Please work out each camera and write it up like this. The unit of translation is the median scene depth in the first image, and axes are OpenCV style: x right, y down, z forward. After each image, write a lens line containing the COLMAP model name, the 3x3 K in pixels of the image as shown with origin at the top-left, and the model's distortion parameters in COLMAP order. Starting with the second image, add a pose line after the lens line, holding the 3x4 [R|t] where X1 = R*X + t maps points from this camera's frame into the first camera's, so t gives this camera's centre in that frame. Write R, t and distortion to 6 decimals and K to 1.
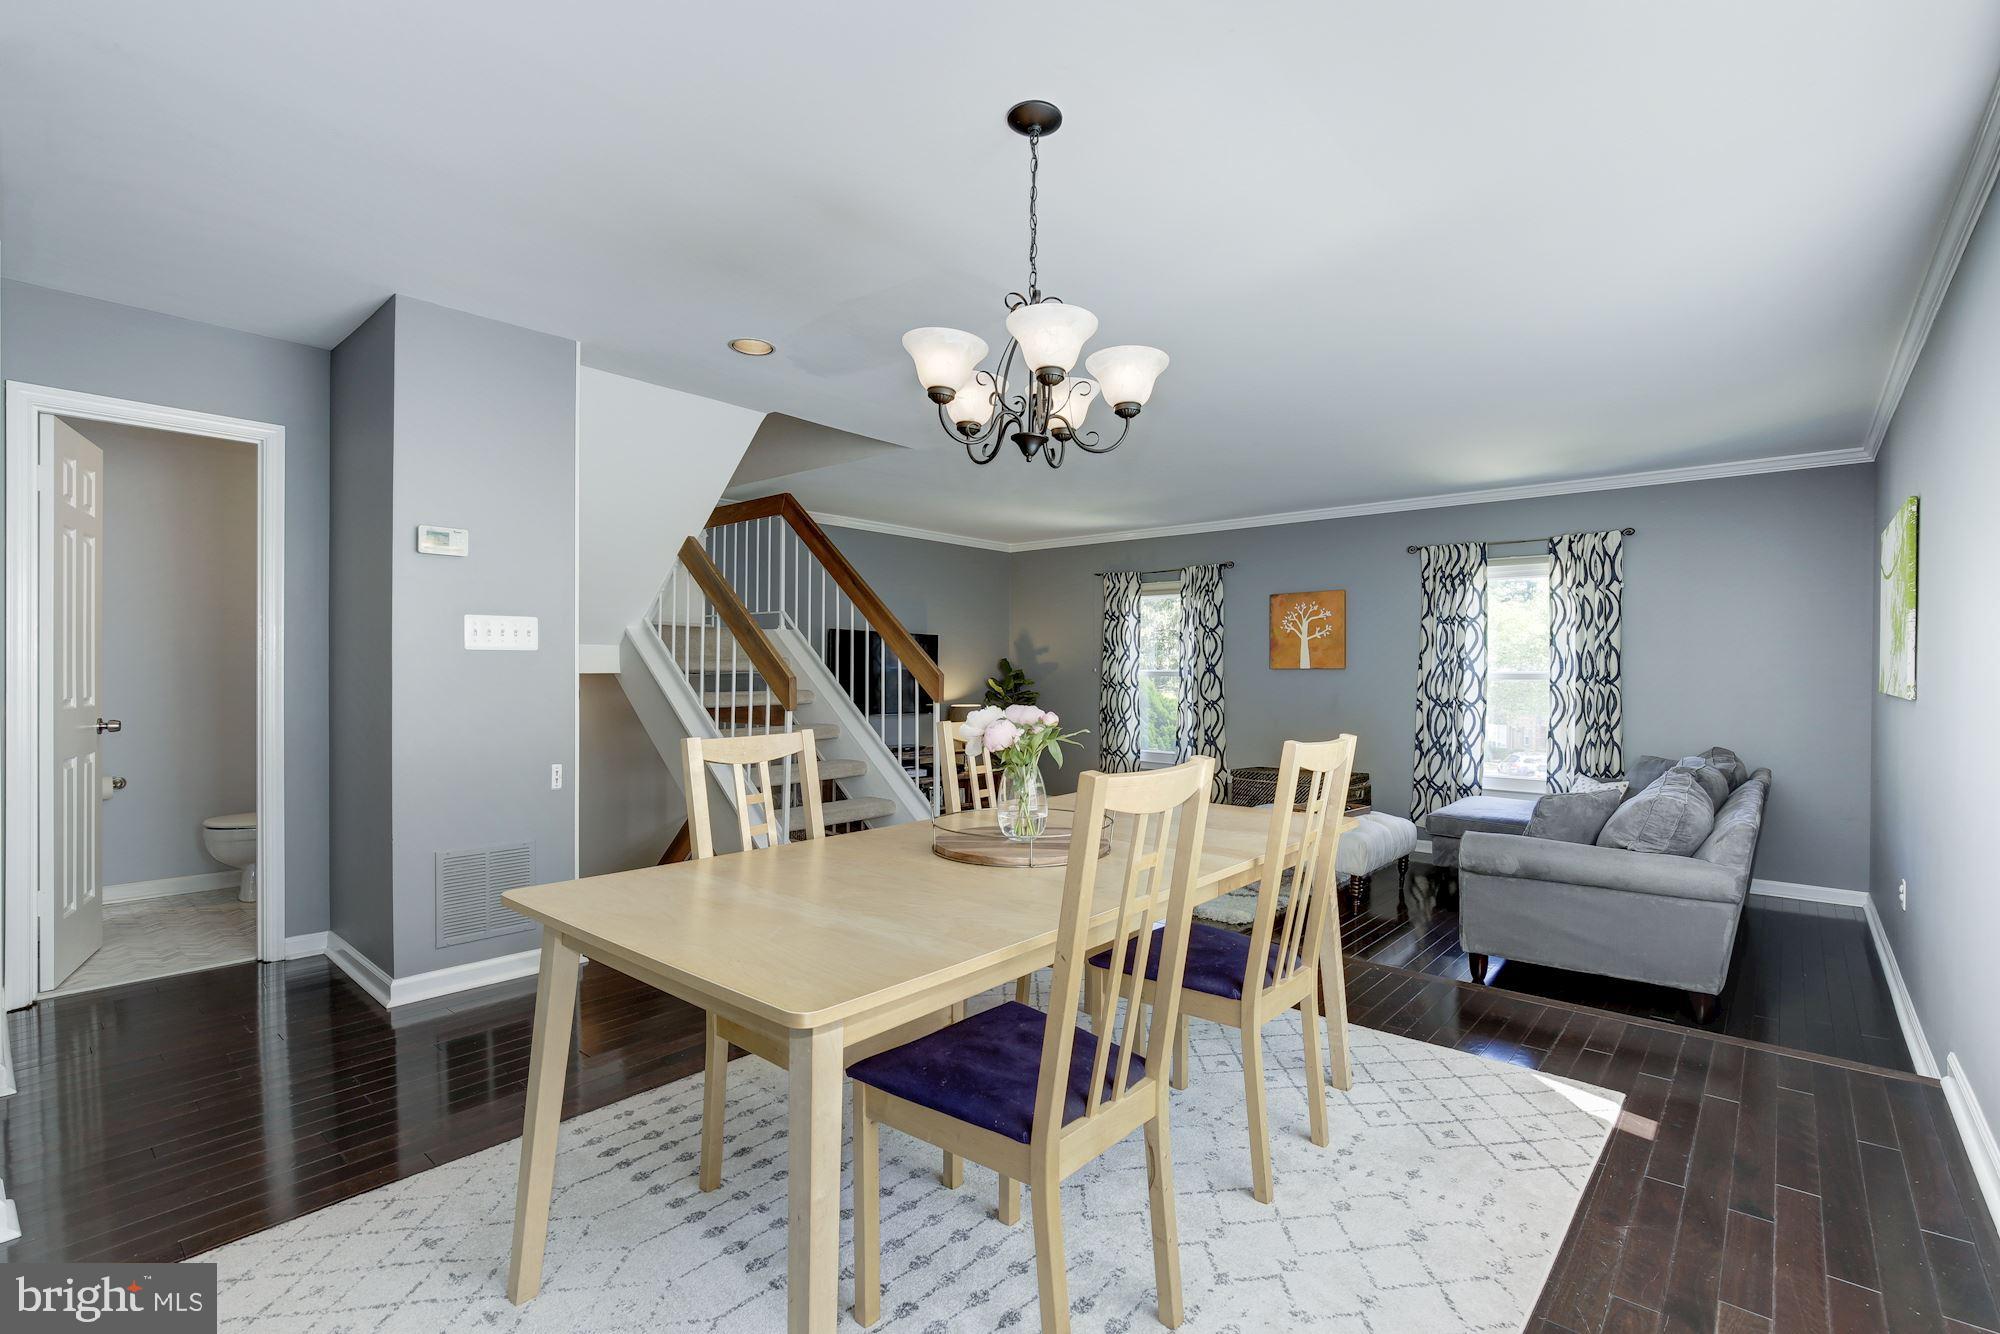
lens RADIAL K [[909.3, 0, 1006.1], [0, 909.3, 676.1], [0, 0, 1]] dist [-0.017302, 0.004688]
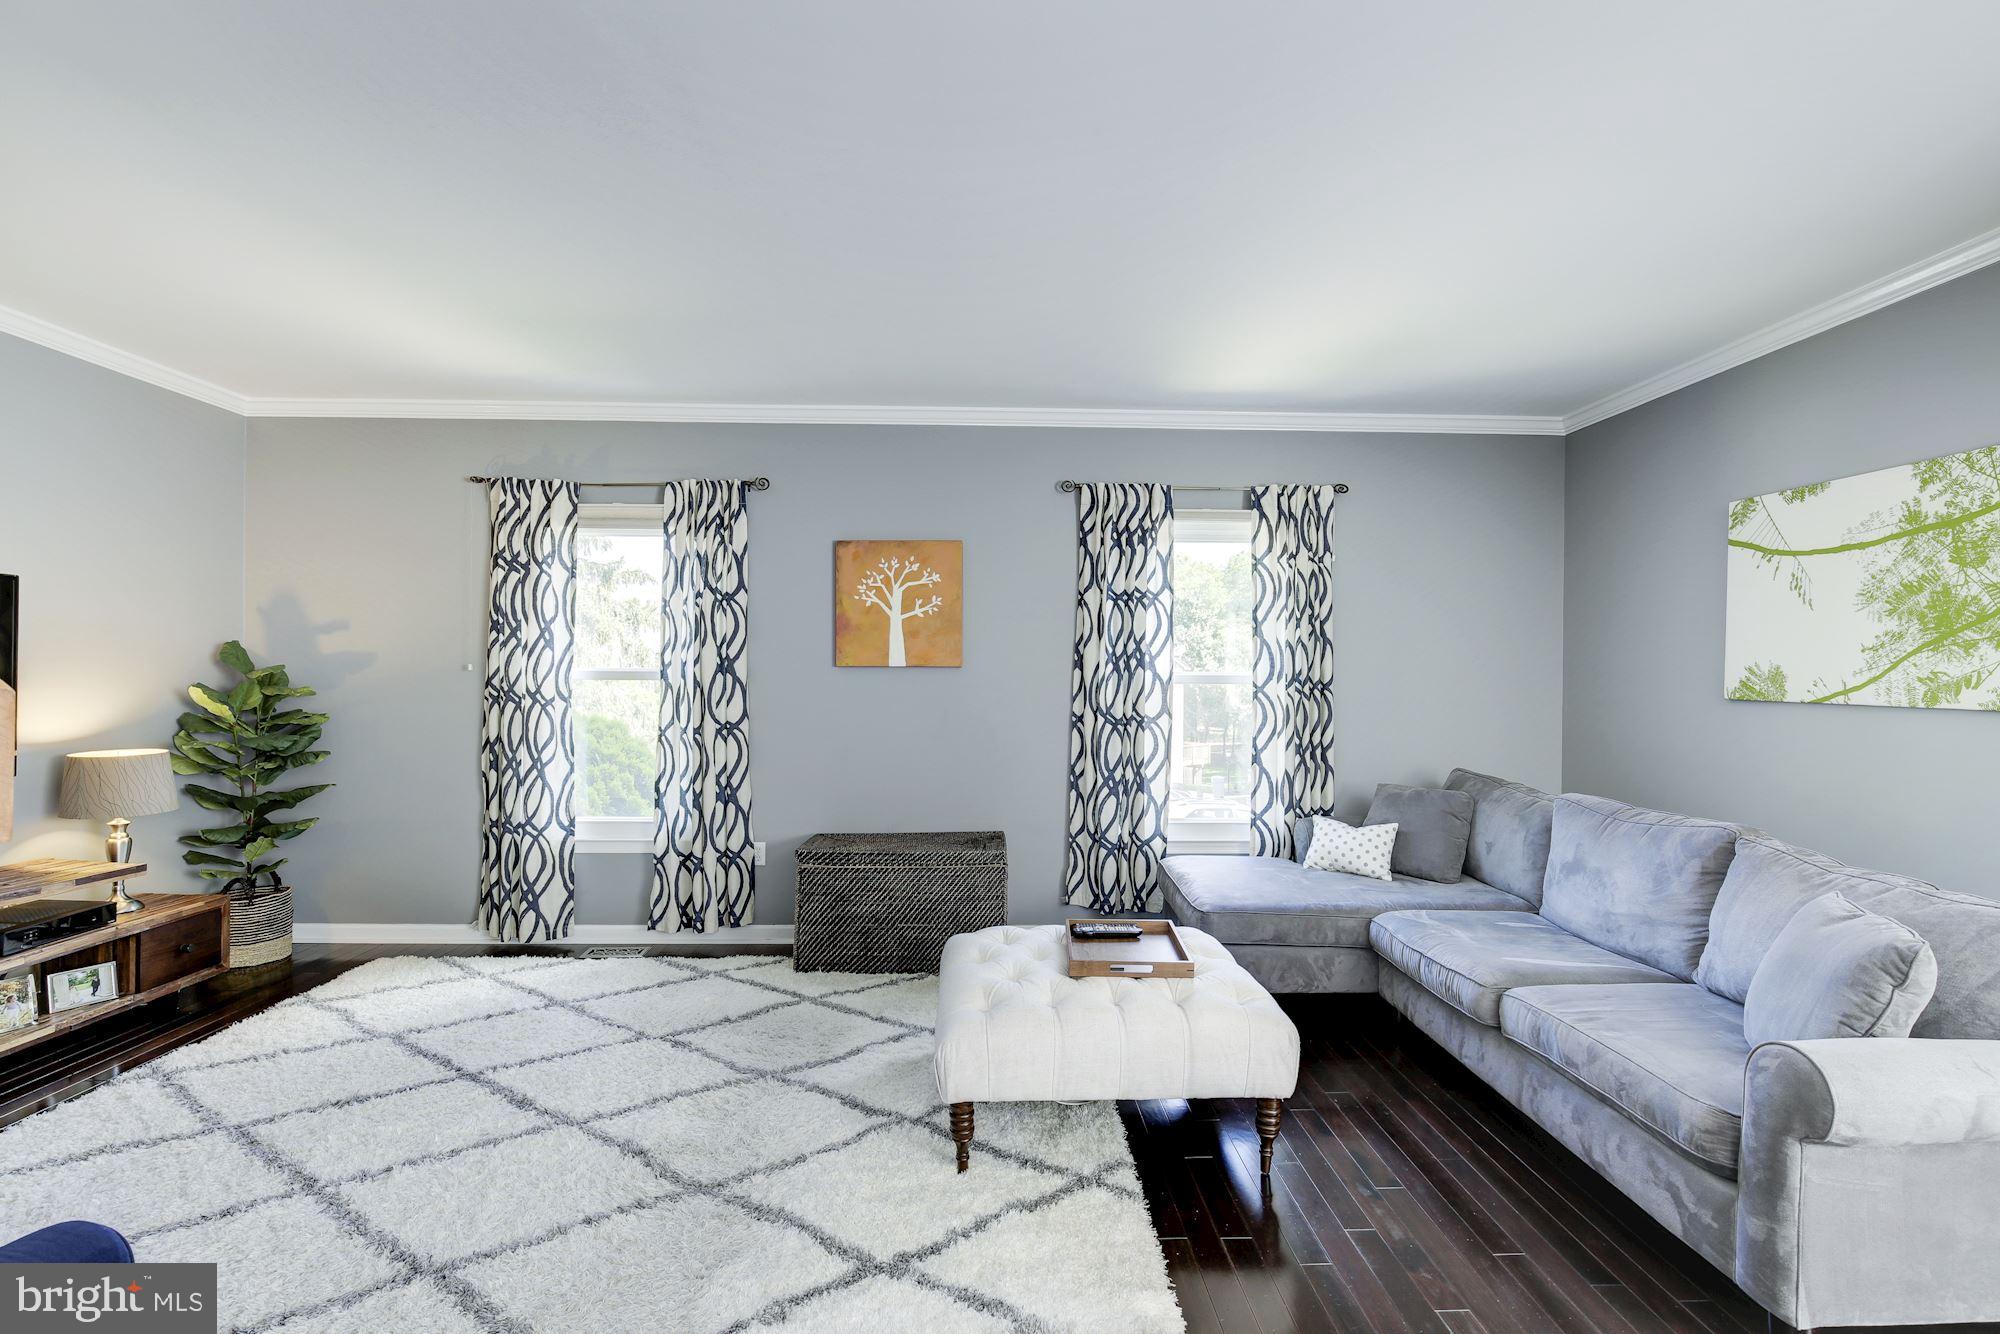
lens RADIAL K [[909.3, 0, 1006.1], [0, 909.3, 676.1], [0, 0, 1]] dist [-0.017302, 0.004688]
pose [[0.735135, -0.003949, 0.677910, -0.032114], [0.000708, 0.999987, 0.005058, -0.005490], [-0.677921, -0.003239, 0.735128, 0.567023]]
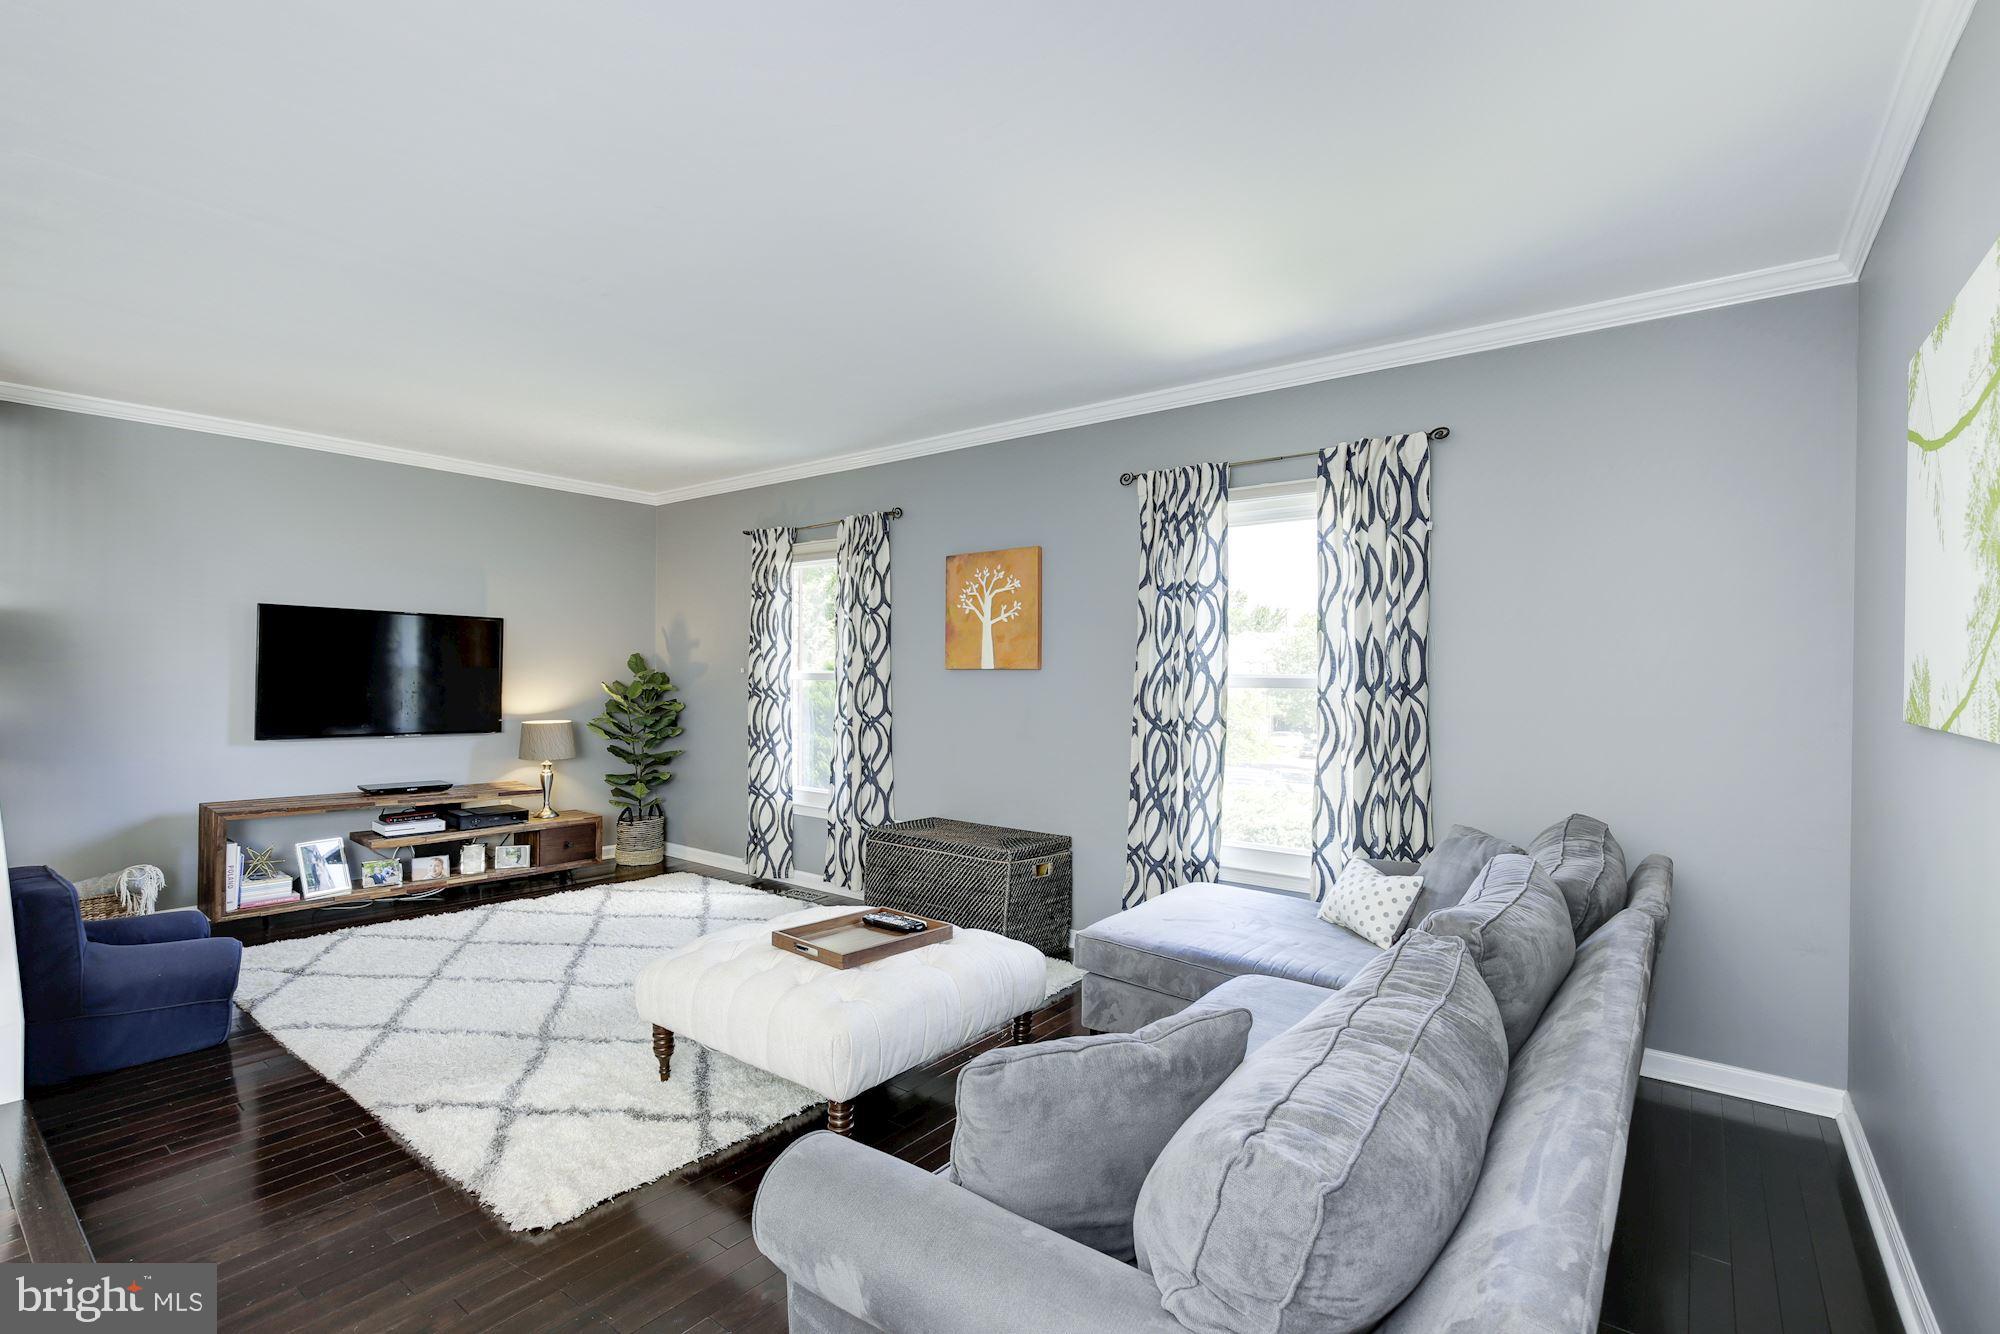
lens RADIAL K [[909.3, 0, 1006.1], [0, 909.3, 676.1], [0, 0, 1]] dist [-0.017302, 0.004688]
pose [[0.998183, 0.003185, 0.060177, 0.341015], [-0.003063, 0.999993, -0.002118, -0.002099], [-0.060183, 0.001930, 0.998185, 0.394967]]
